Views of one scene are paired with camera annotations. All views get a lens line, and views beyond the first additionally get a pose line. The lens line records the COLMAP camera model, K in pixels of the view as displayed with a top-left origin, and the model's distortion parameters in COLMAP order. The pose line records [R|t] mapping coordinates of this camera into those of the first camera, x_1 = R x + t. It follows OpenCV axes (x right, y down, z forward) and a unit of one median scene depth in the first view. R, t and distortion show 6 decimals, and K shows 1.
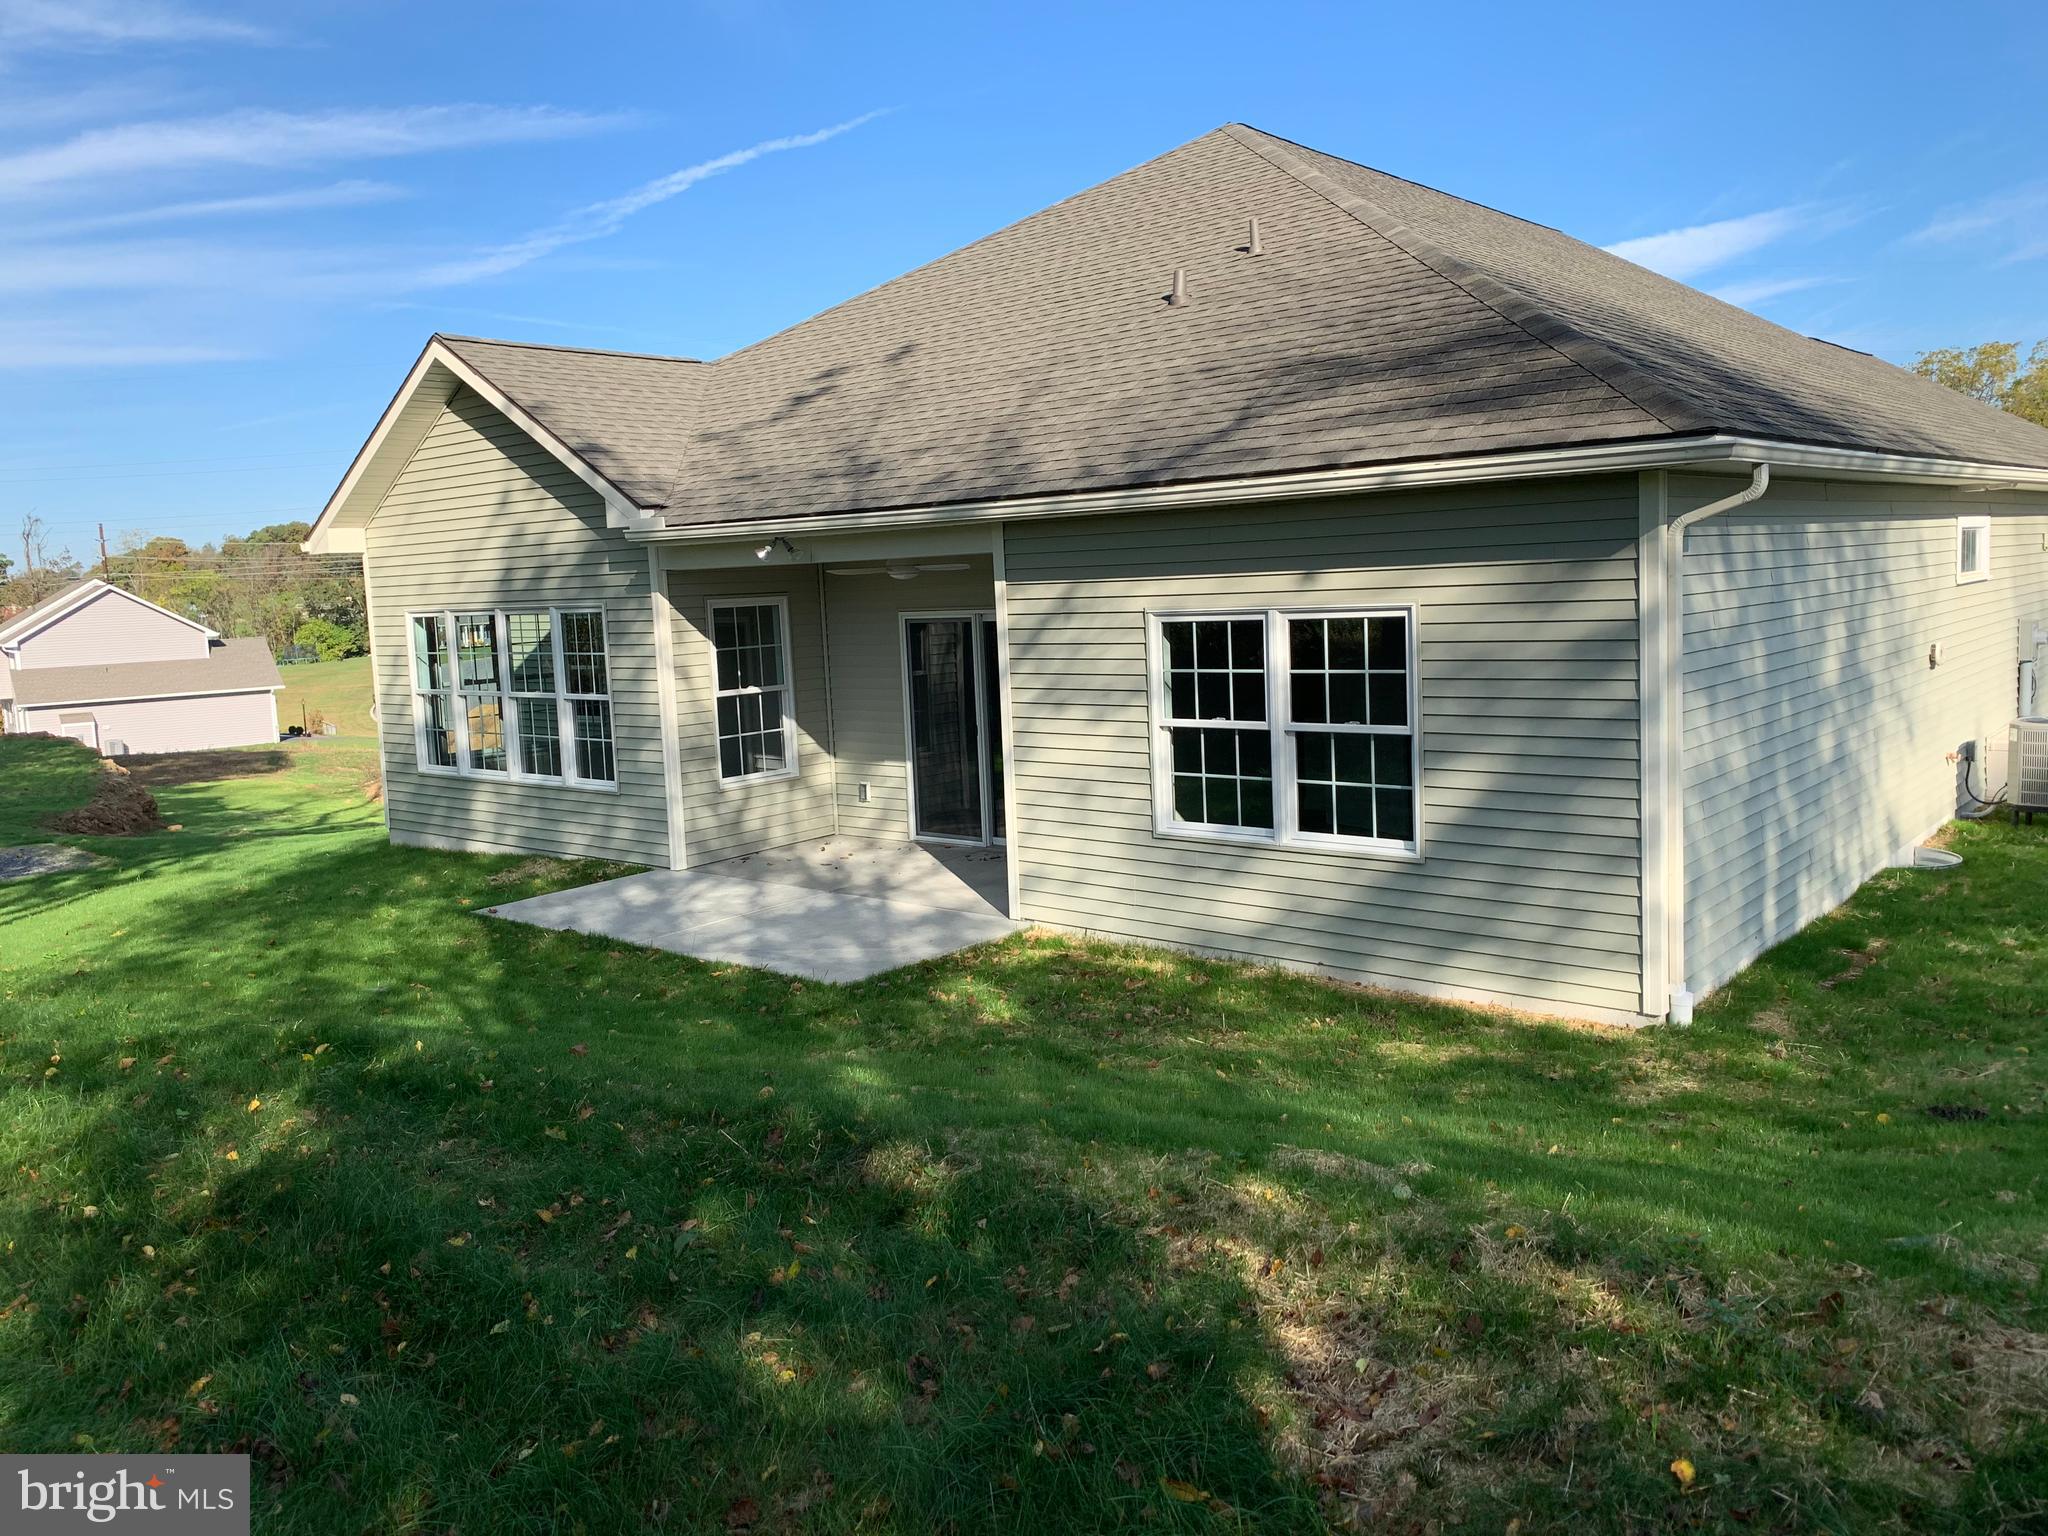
lens RADIAL K [[1581.7, 0, 1032.4], [0, 1581.7, 765.5], [0, 0, 1]] dist [0.034412, -0.025420]
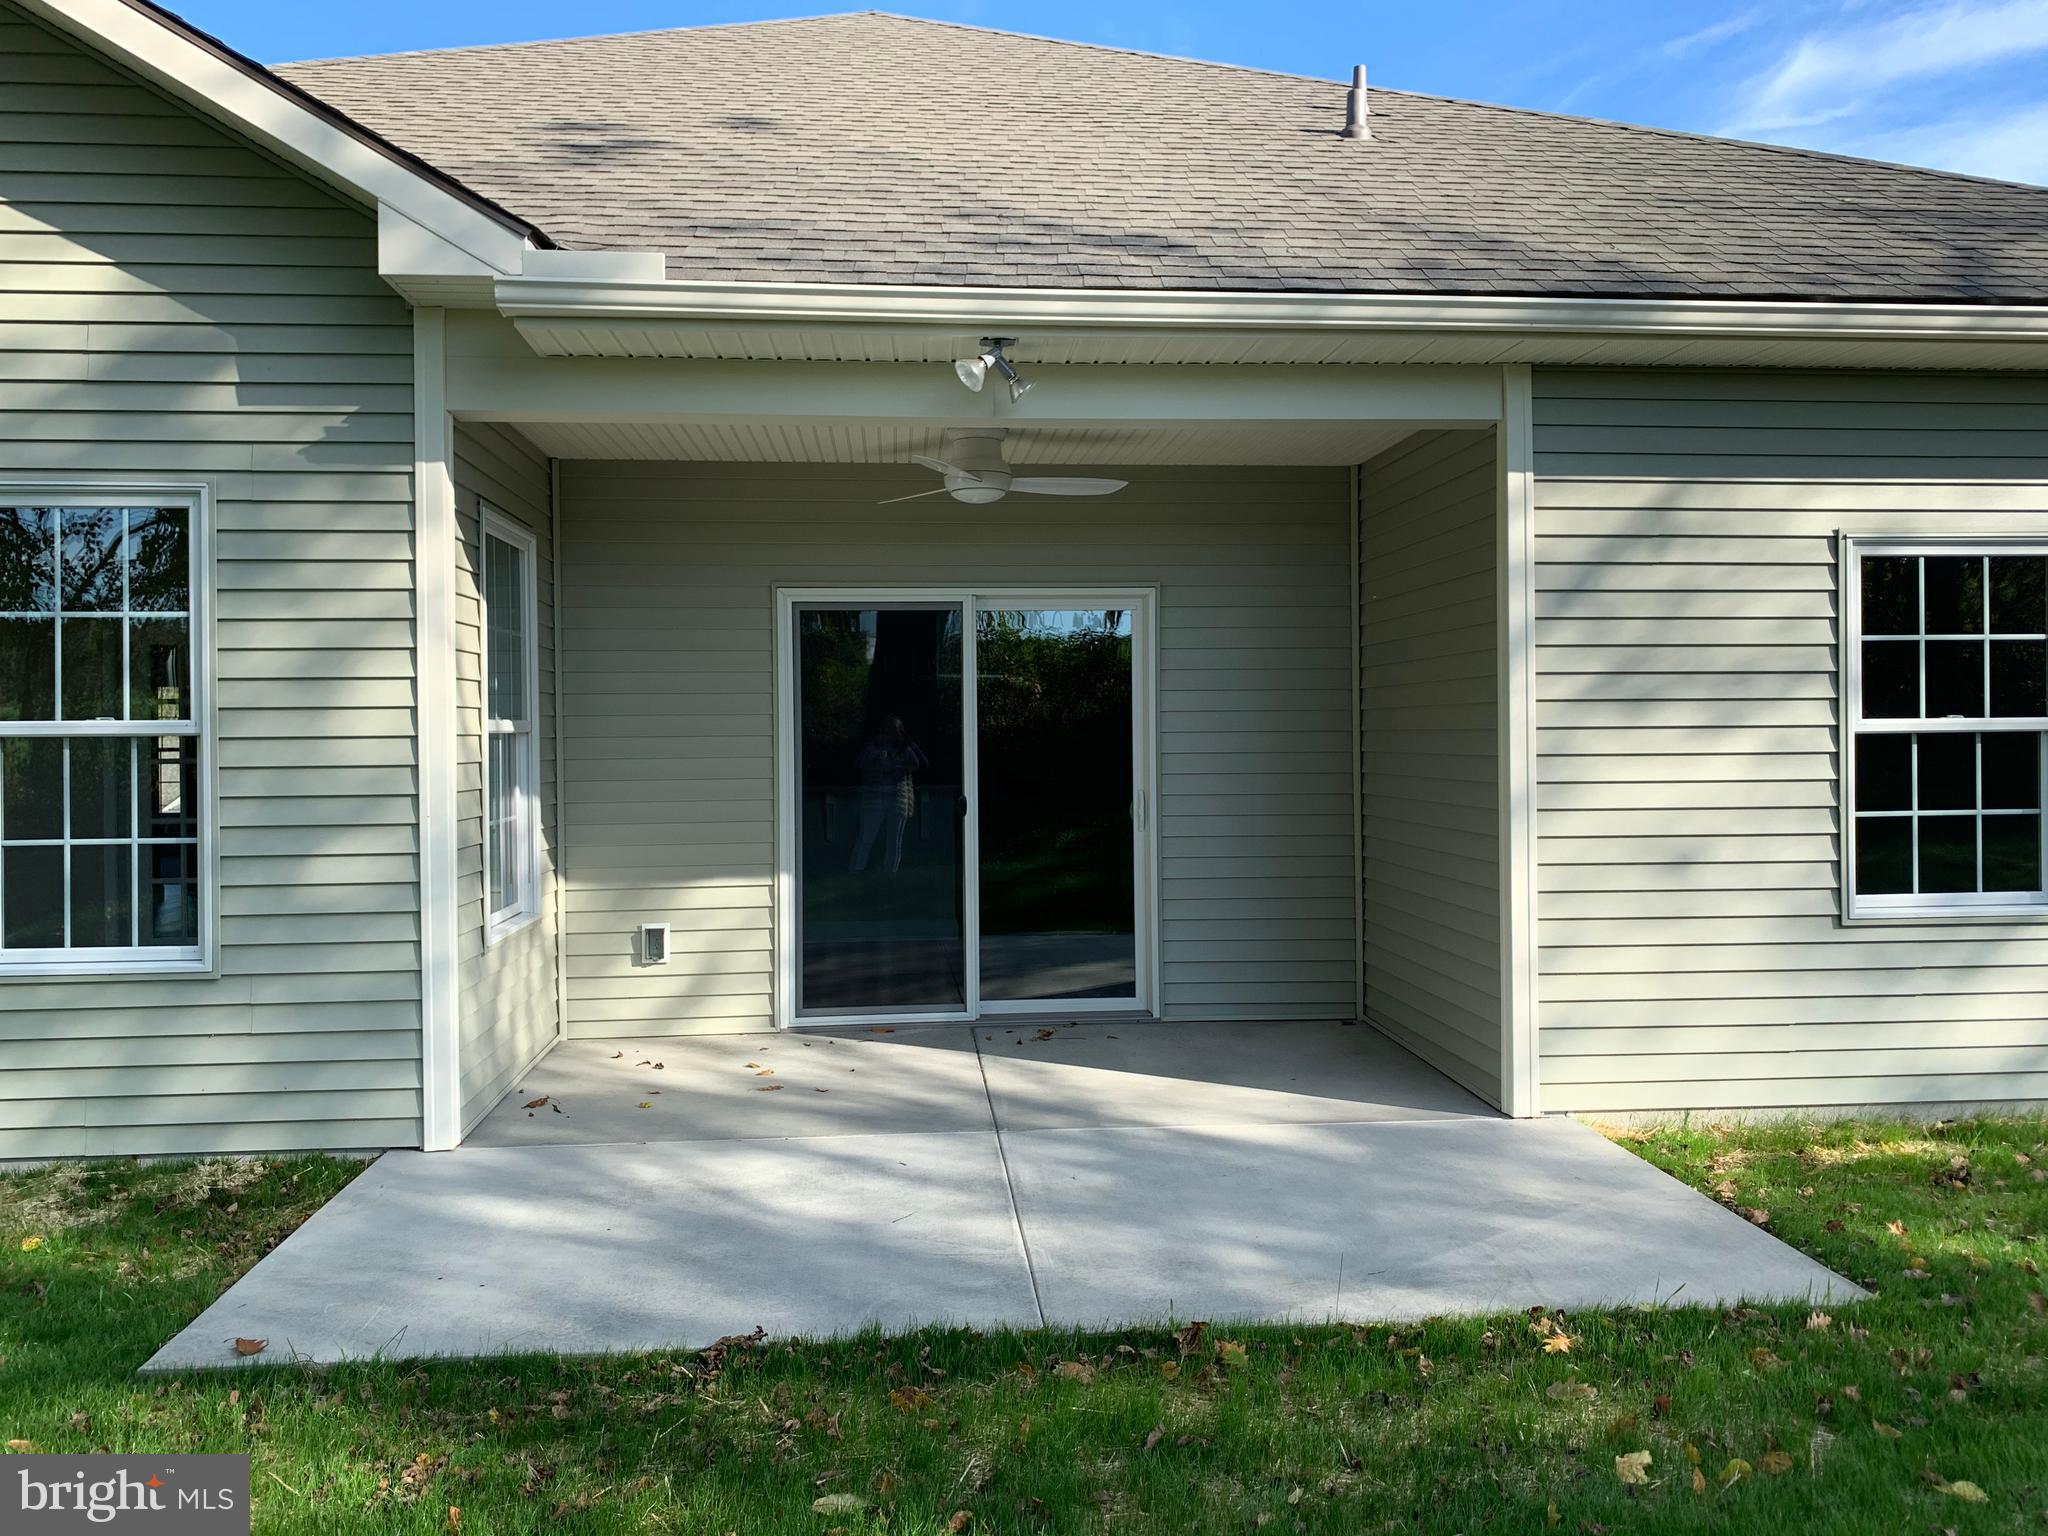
lens RADIAL K [[1581.7, 0, 1019.4], [0, 1581.7, 758.8], [0, 0, 1]] dist [0.034412, -0.025420]
pose [[0.704663, 0.027069, 0.709026, -0.521654], [0.065506, 0.992523, -0.102995, 0.024230], [-0.706512, 0.119022, 0.697620, 0.759498]]
